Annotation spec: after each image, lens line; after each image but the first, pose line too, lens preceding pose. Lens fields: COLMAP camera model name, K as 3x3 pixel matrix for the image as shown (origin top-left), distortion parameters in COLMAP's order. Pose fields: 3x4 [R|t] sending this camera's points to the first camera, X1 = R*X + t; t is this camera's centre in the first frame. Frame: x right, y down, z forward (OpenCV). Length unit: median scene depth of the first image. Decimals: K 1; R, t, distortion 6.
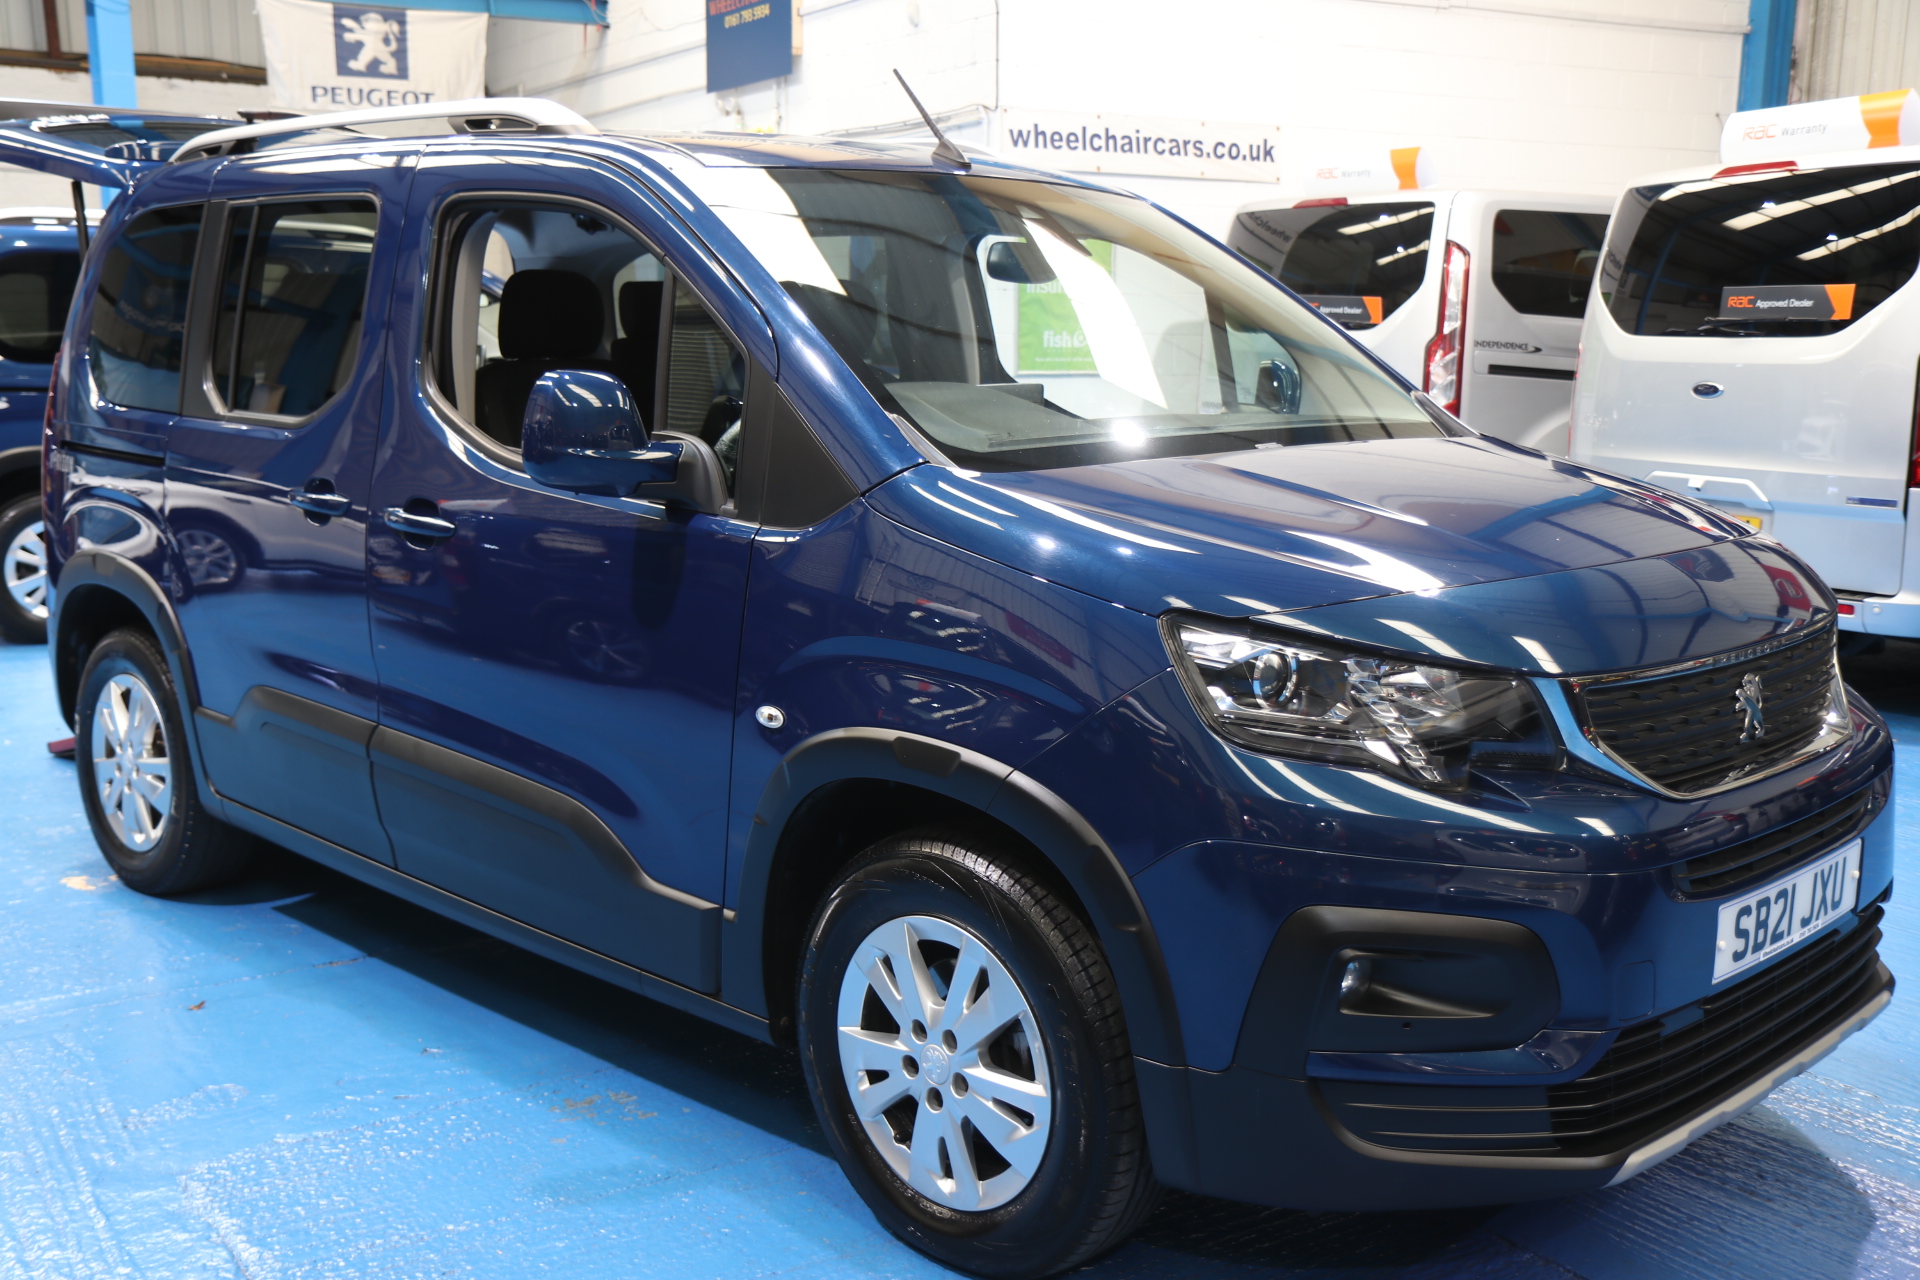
lens RADIAL K [[1943.9, 0, 918.8], [0, 1943.9, 643.0], [0, 0, 1]] dist [0.020345, 0.000863]
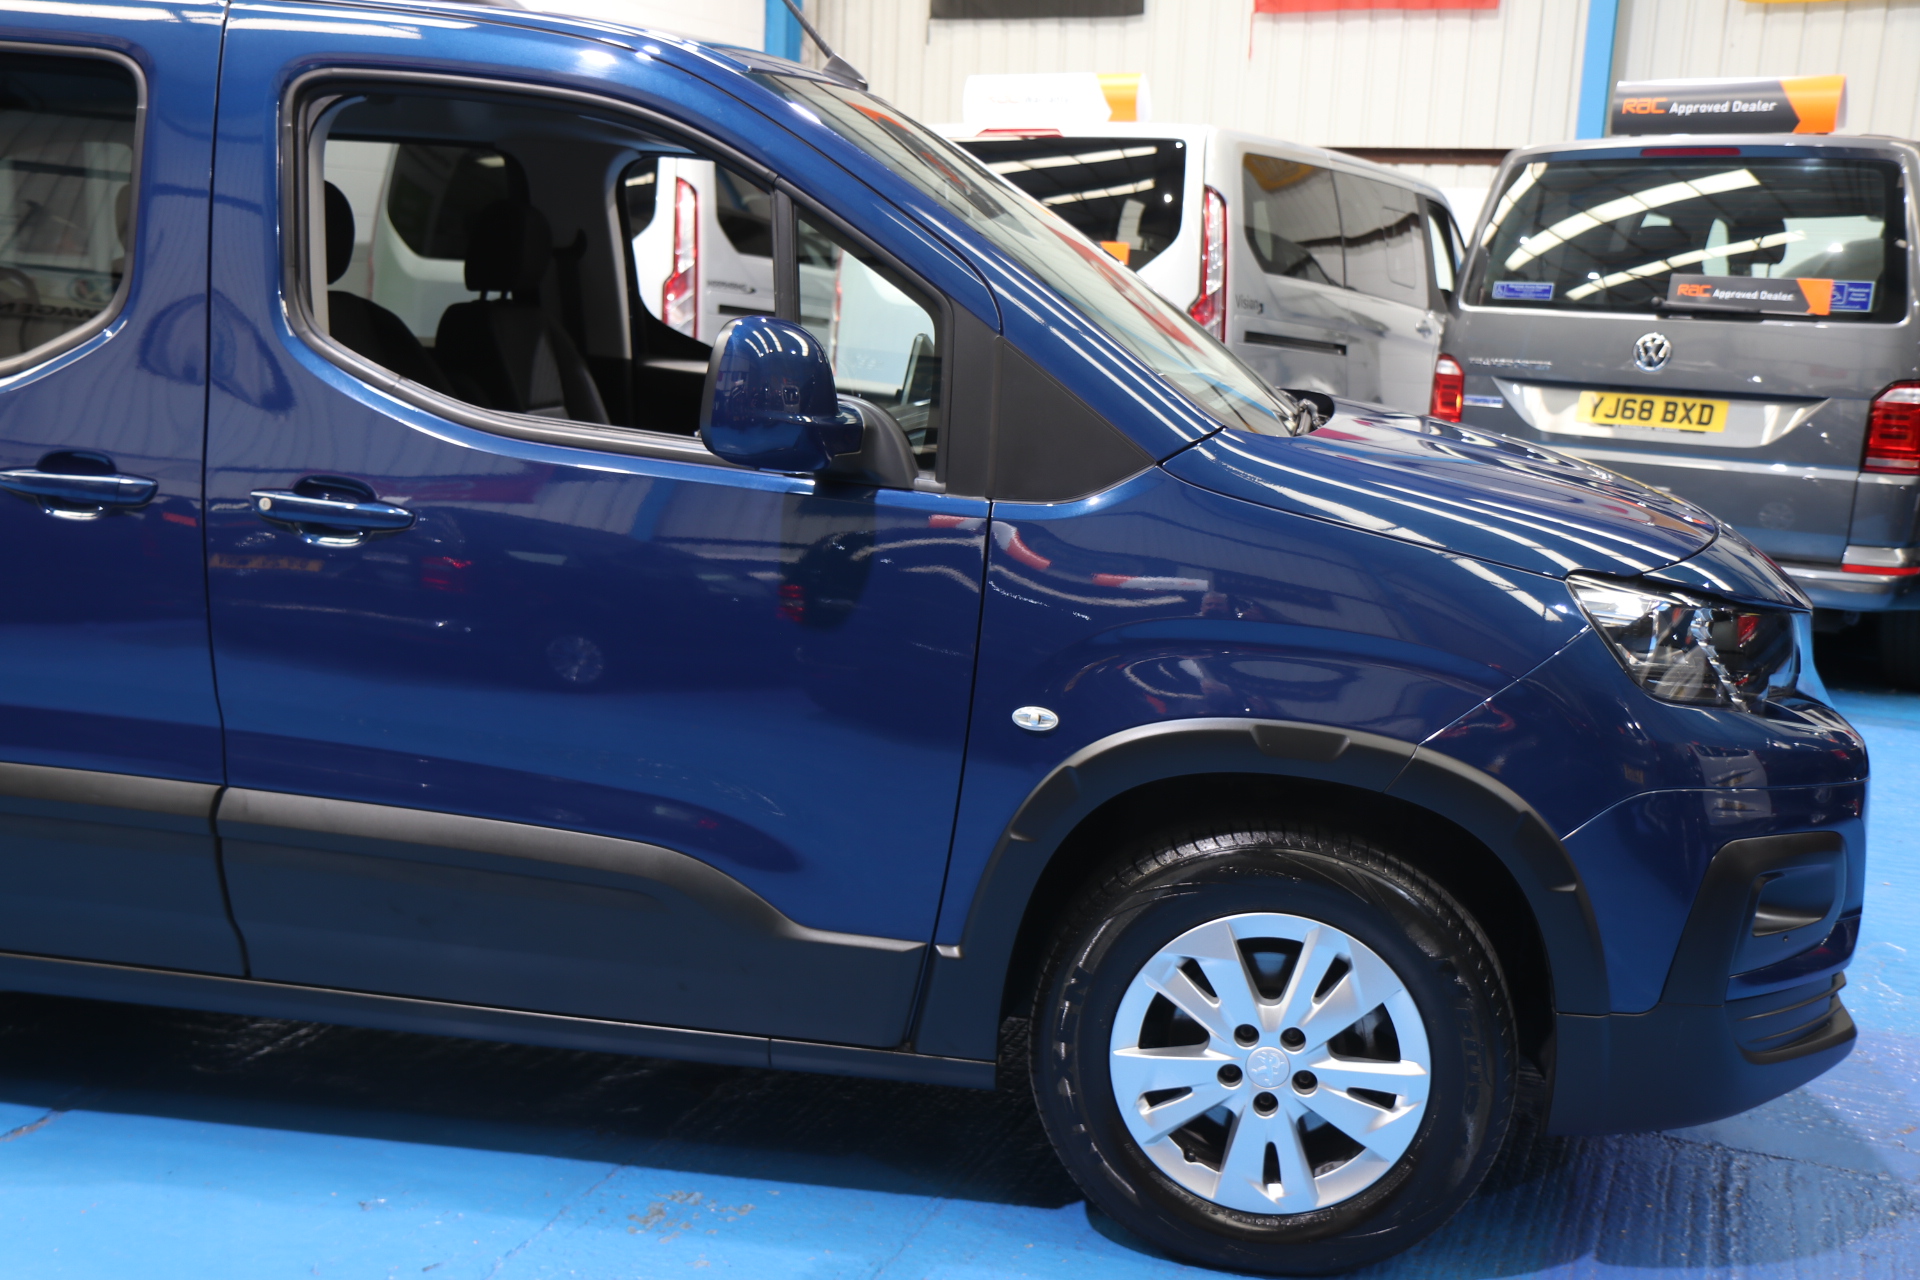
lens RADIAL K [[1984.1, 0, 960.0], [0, 1984.1, 640.0], [0, 0, 1]] dist [-0.049736, 0.197425]
pose [[0.809452, -0.079319, 0.581803, -0.589304], [0.061206, 0.996834, 0.050747, -0.042392], [-0.583987, -0.005468, 0.811745, 0.281949]]
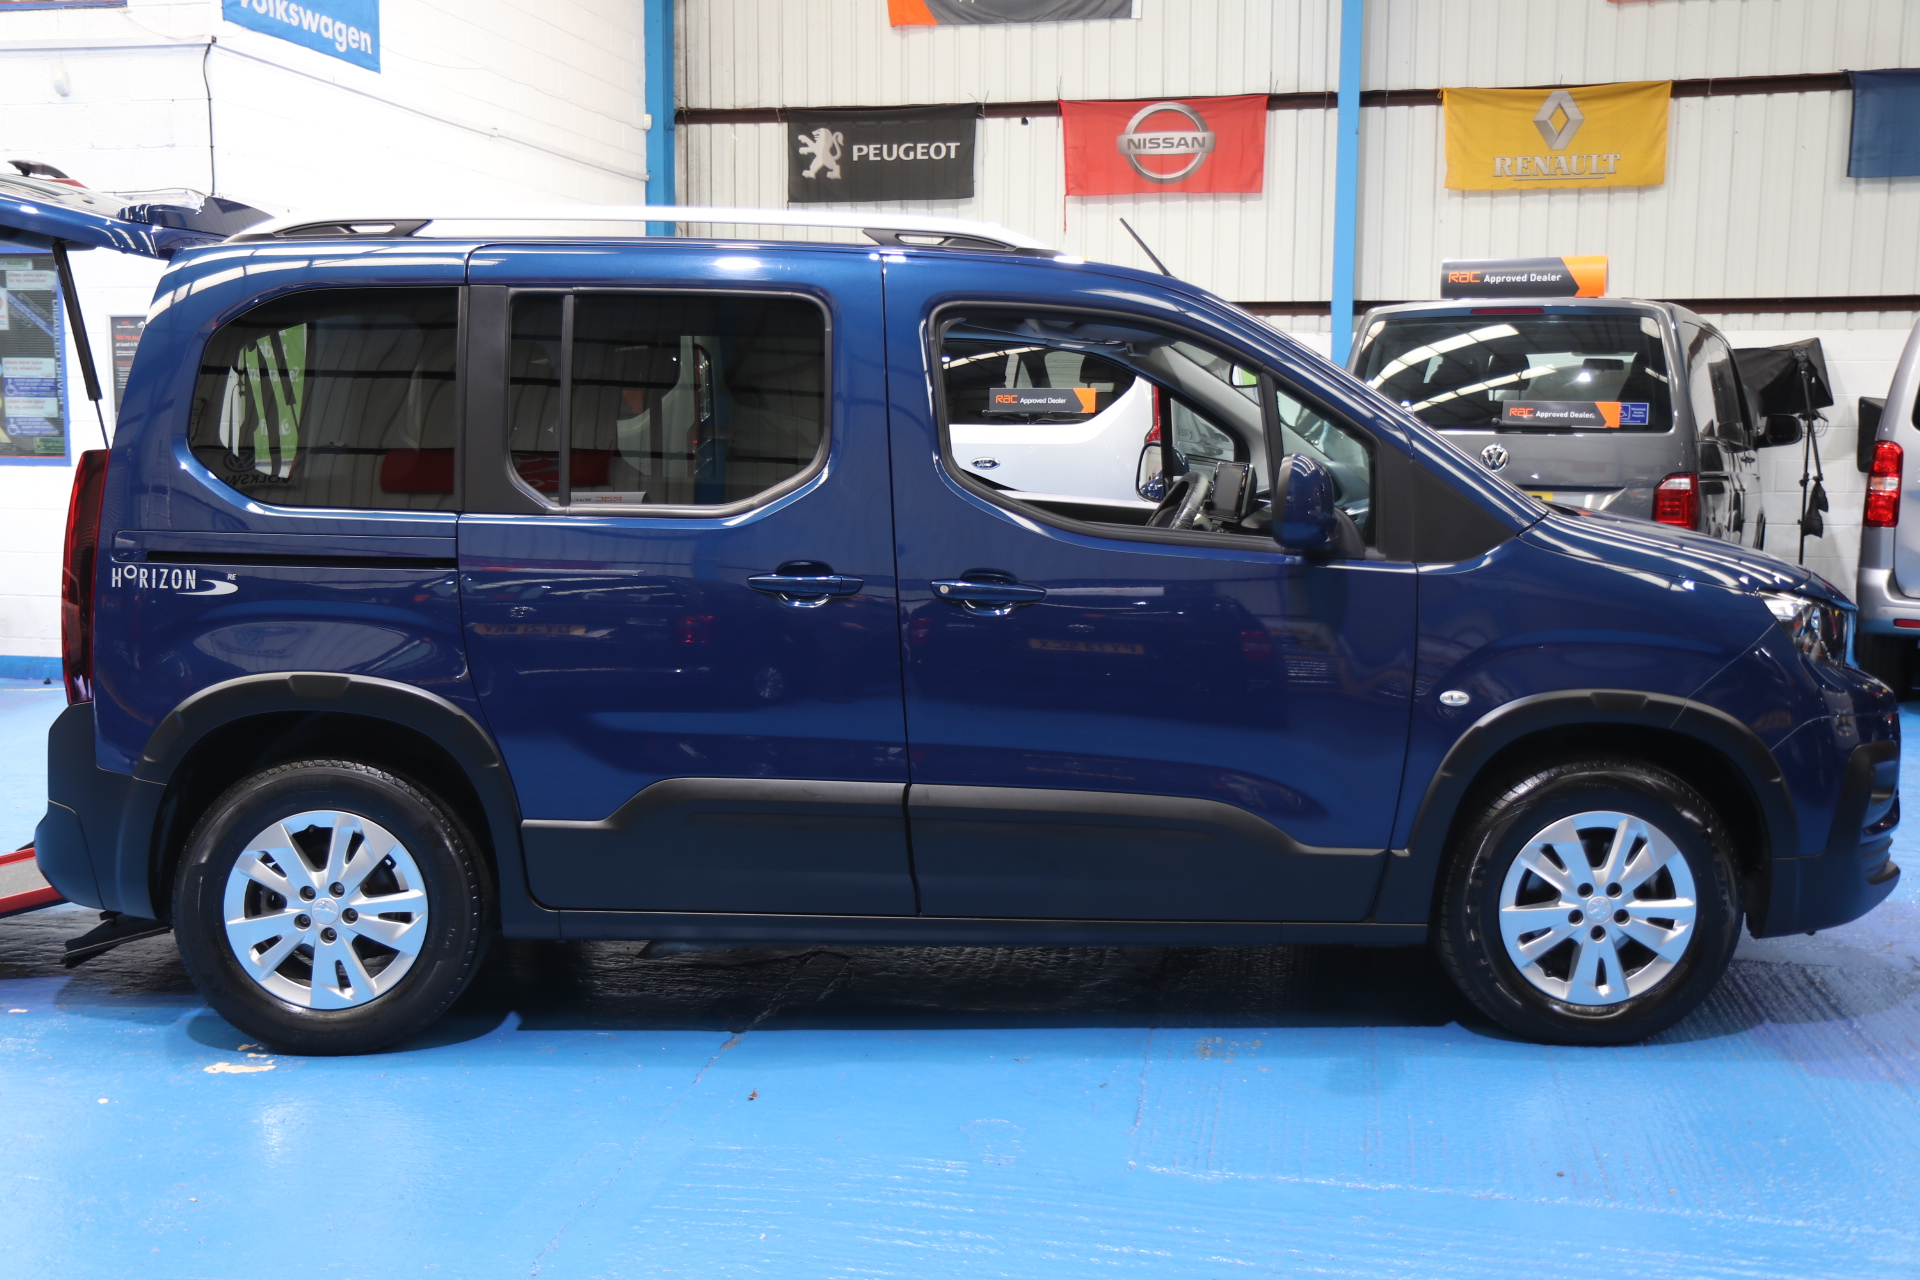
lens RADIAL K [[1812.8, 0, 960.0], [0, 1812.8, 640.0], [0, 0, 1]] dist [-0.066976, 0.203239]
pose [[0.691245, -0.087962, 0.717247, -1.187375], [0.113666, 0.993443, 0.012288, -0.057447], [-0.713625, 0.073033, 0.696711, 0.331442]]
